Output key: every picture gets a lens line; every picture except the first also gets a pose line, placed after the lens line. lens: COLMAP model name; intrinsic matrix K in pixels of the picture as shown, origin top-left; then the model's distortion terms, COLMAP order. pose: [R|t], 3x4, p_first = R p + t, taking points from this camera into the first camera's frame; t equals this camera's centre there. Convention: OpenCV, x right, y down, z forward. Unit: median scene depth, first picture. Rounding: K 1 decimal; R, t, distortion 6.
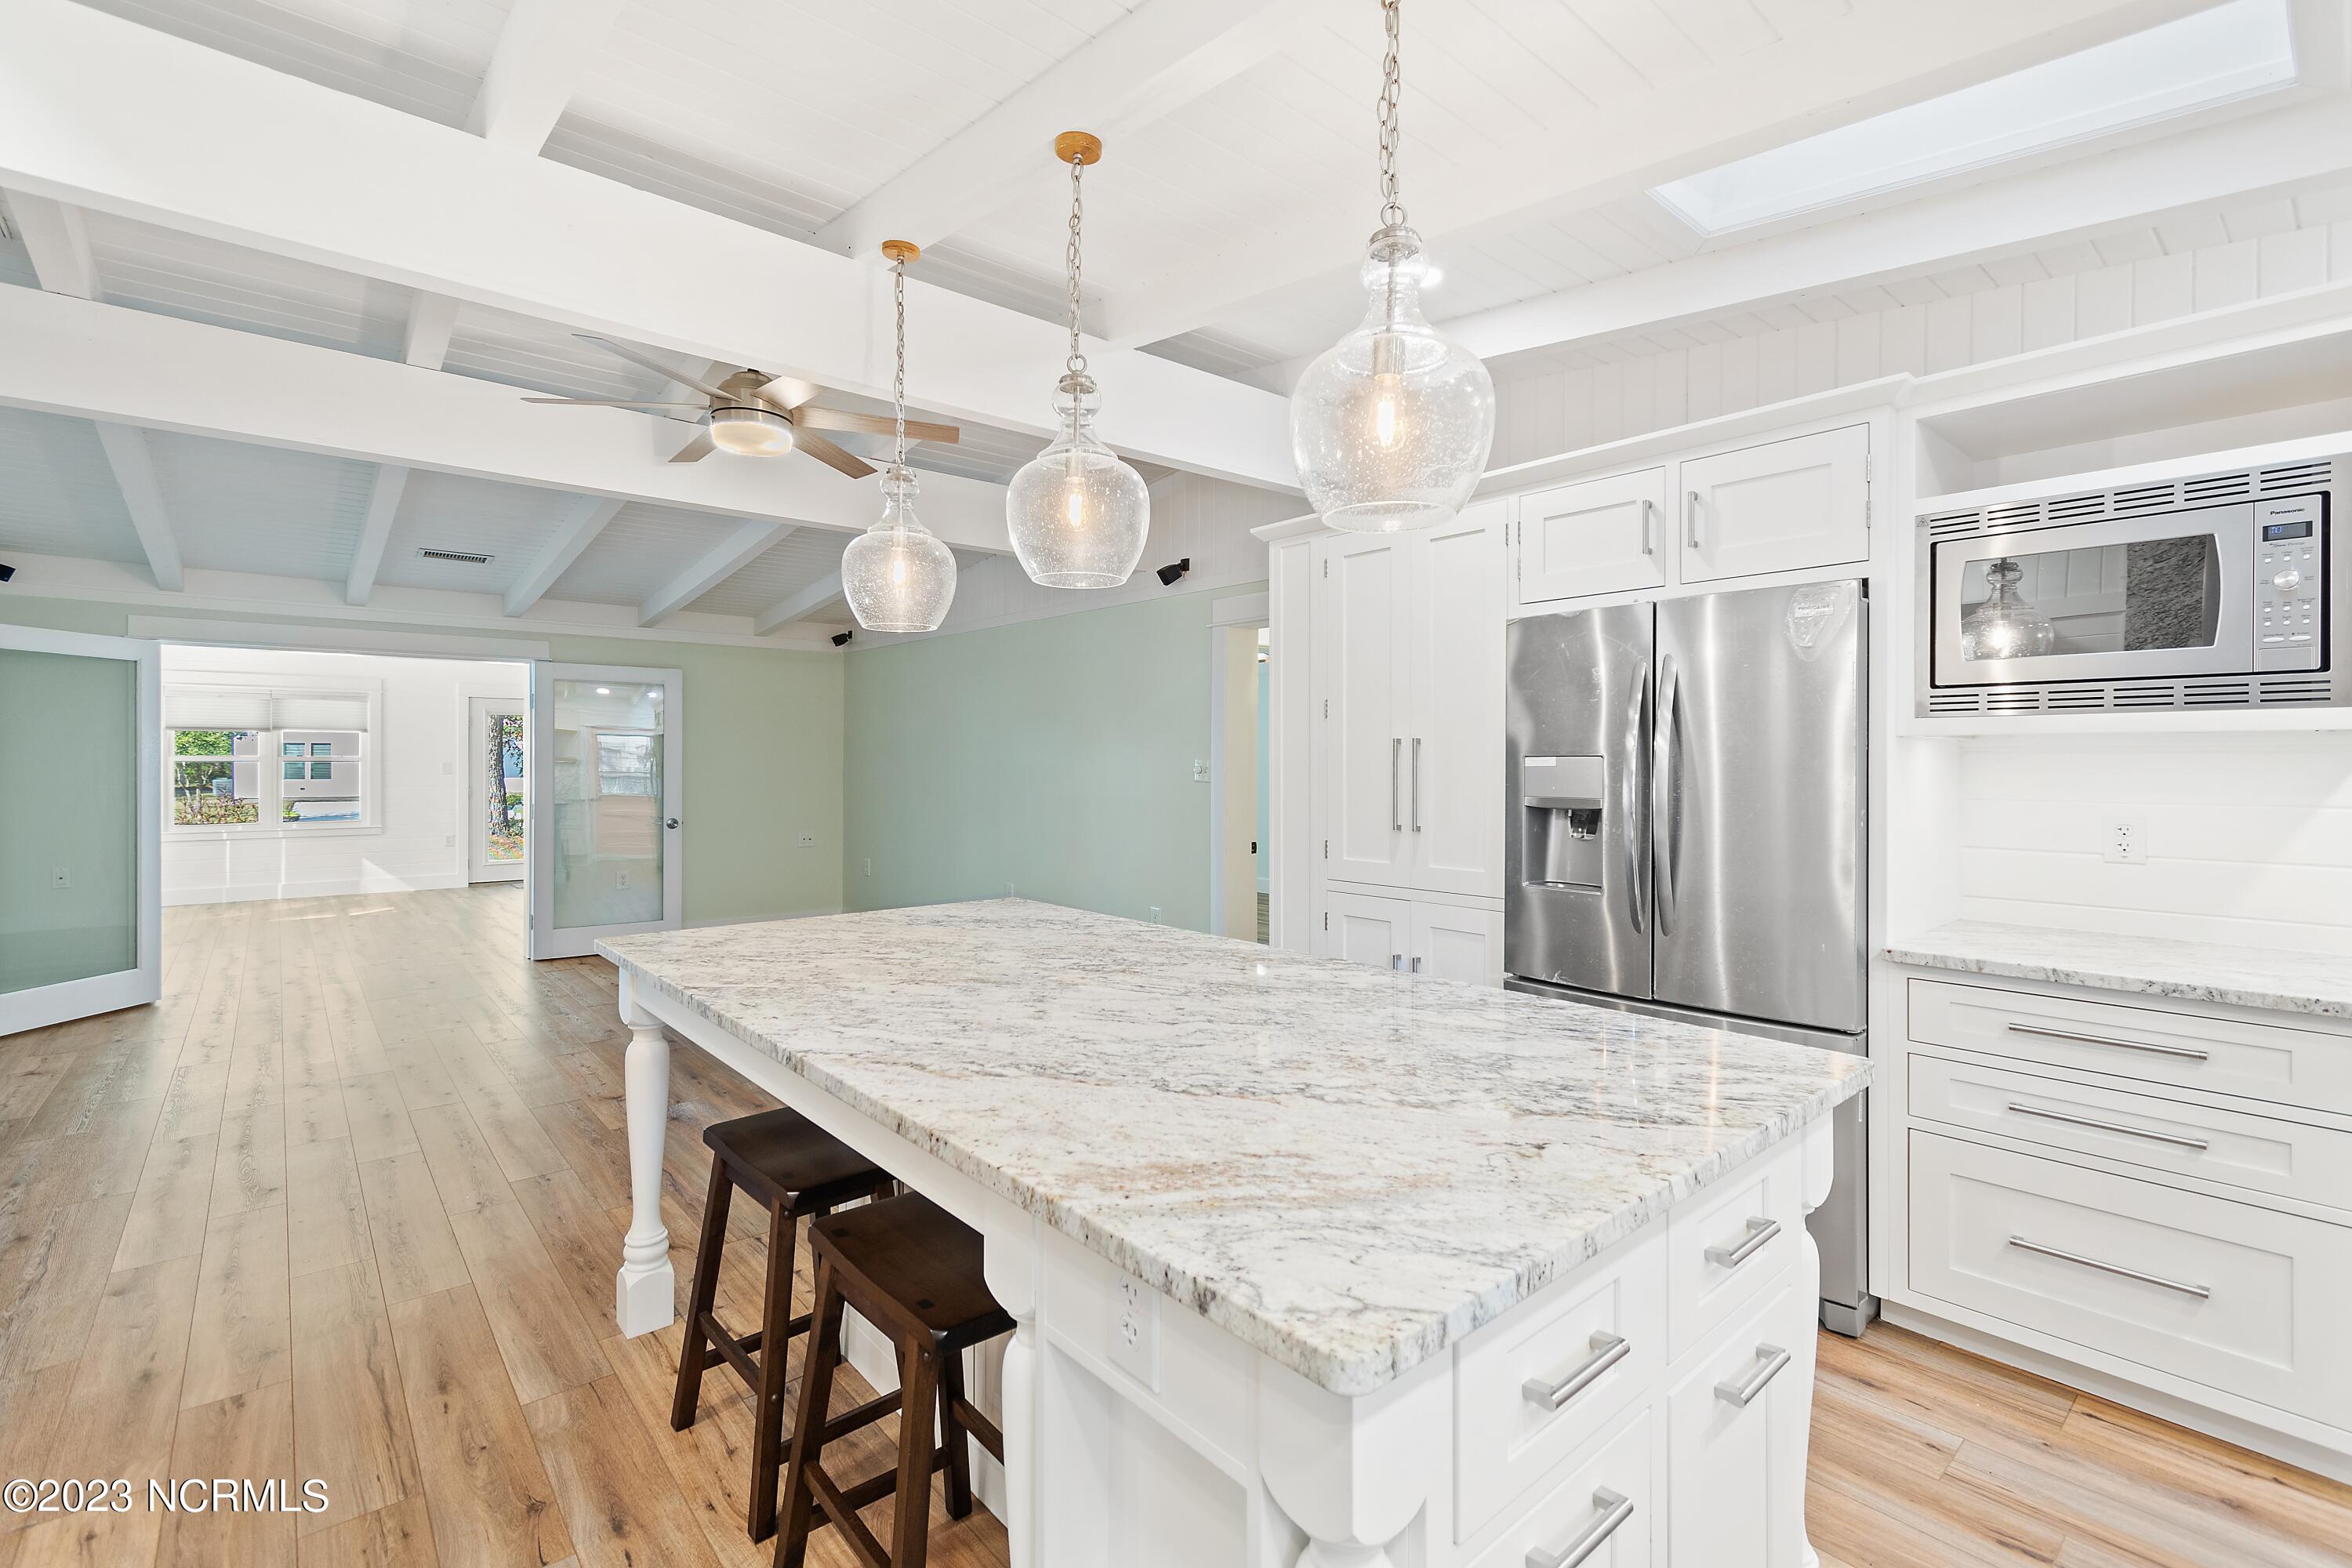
lens RADIAL K [[1041.5, 0, 1195.2], [0, 1041.5, 780.2], [0, 0, 1]] dist [0.002257, -0.002875]
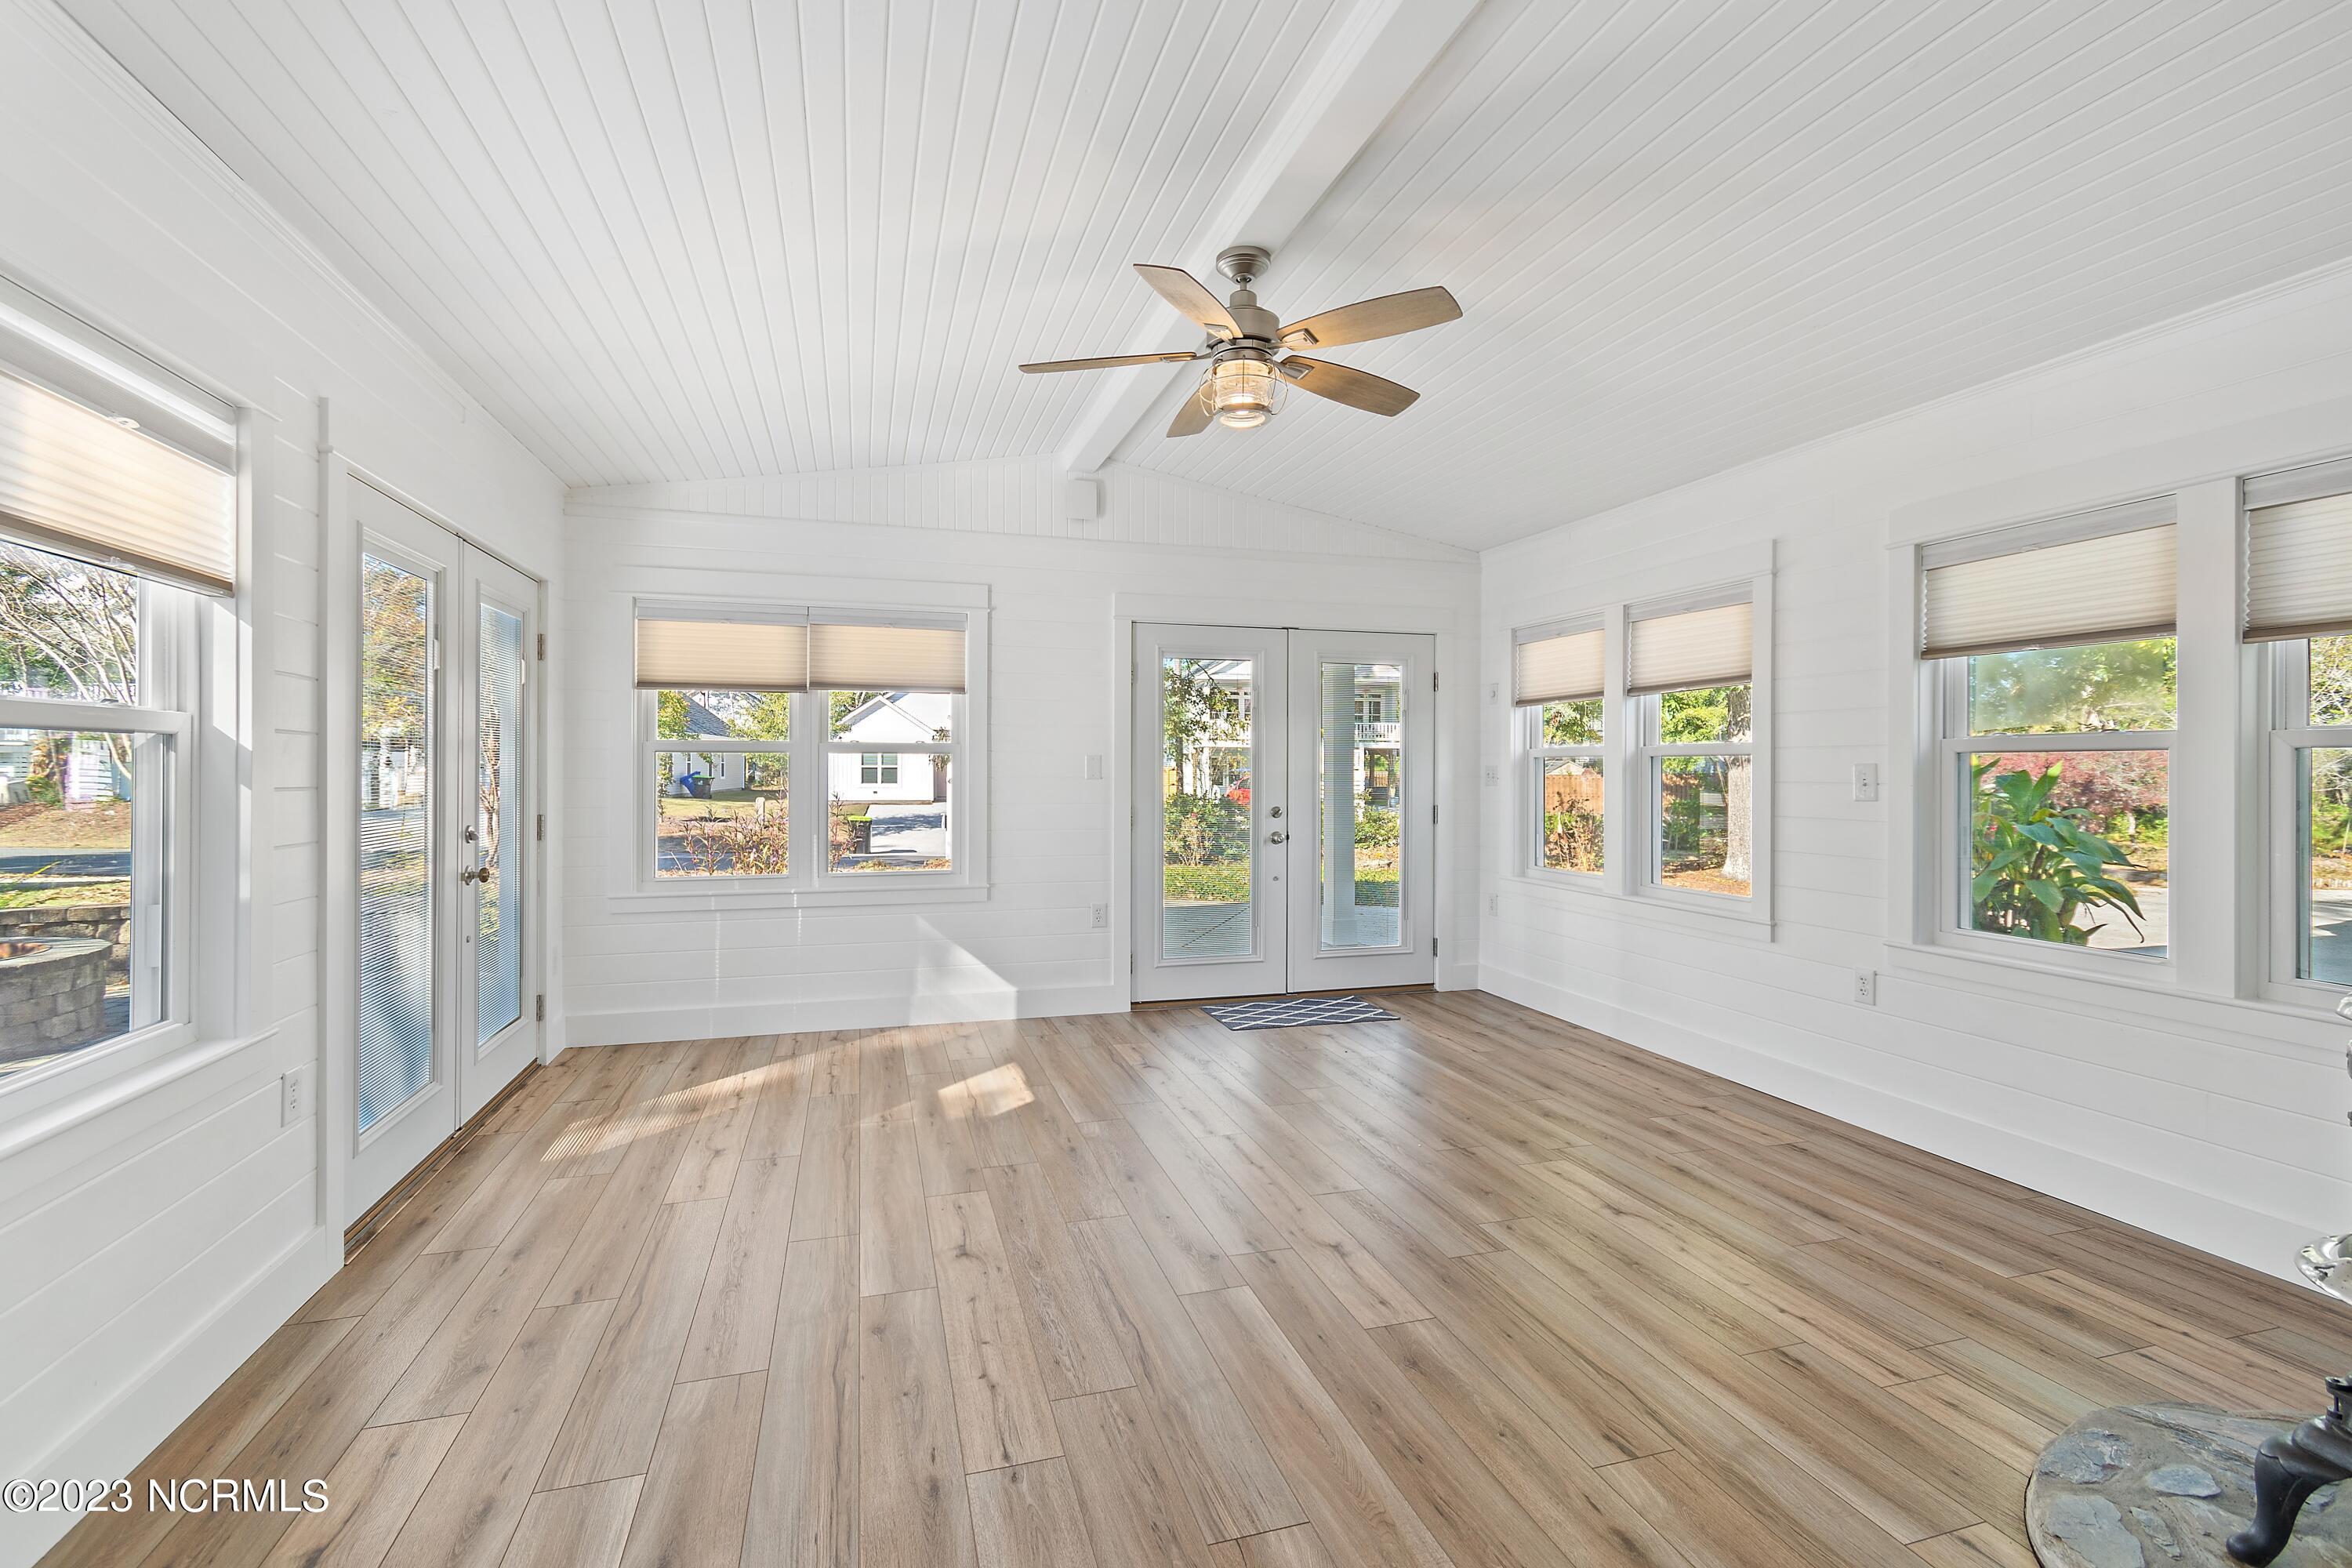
lens RADIAL K [[1041.5, 0, 1181.8], [0, 1041.5, 765.8], [0, 0, 1]] dist [0.002257, -0.002875]
pose [[0.910727, 0.004150, -0.412987, -1.844352], [-0.014123, 0.999678, -0.021099, -0.010594], [0.412767, 0.025048, 0.910492, 2.208797]]
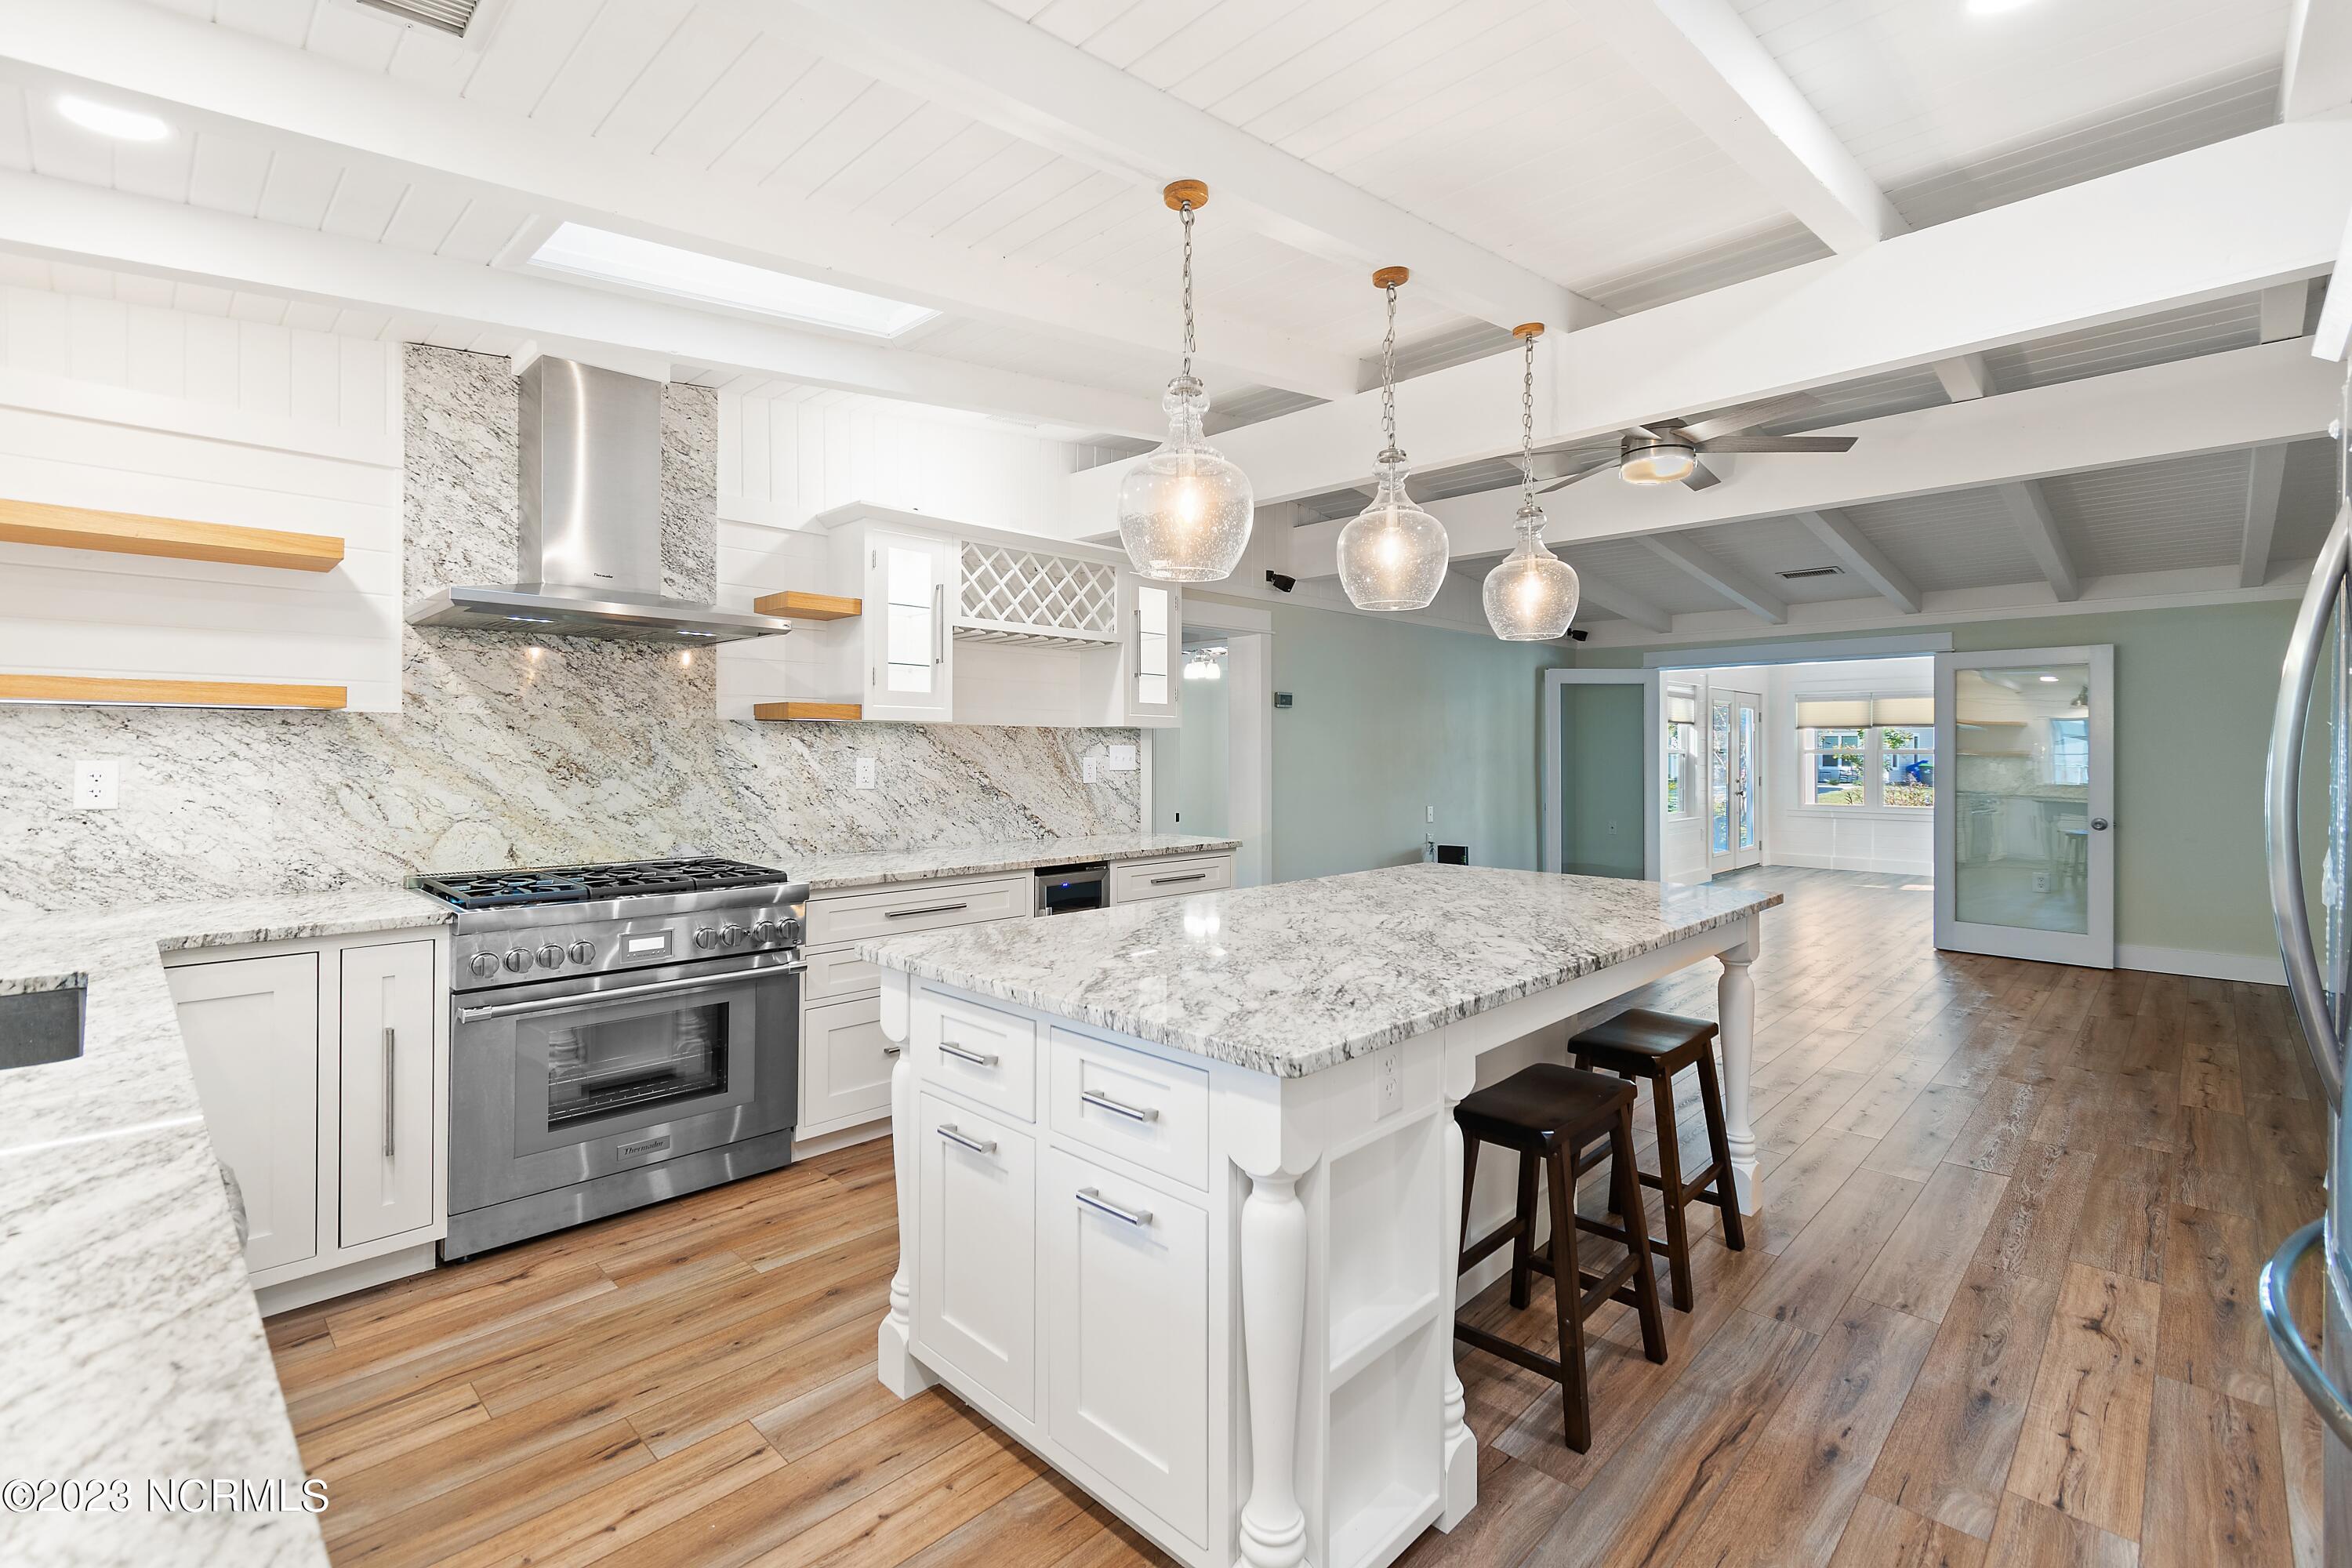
lens RADIAL K [[1041.5, 0, 1162.1], [0, 1041.5, 752.1], [0, 0, 1]] dist [0.002257, -0.002875]
pose [[0.060979, -0.001090, -0.998138, 0.846917], [-0.020867, 0.999779, -0.002367, 0.002003], [0.997921, 0.020972, 0.060943, 0.462029]]
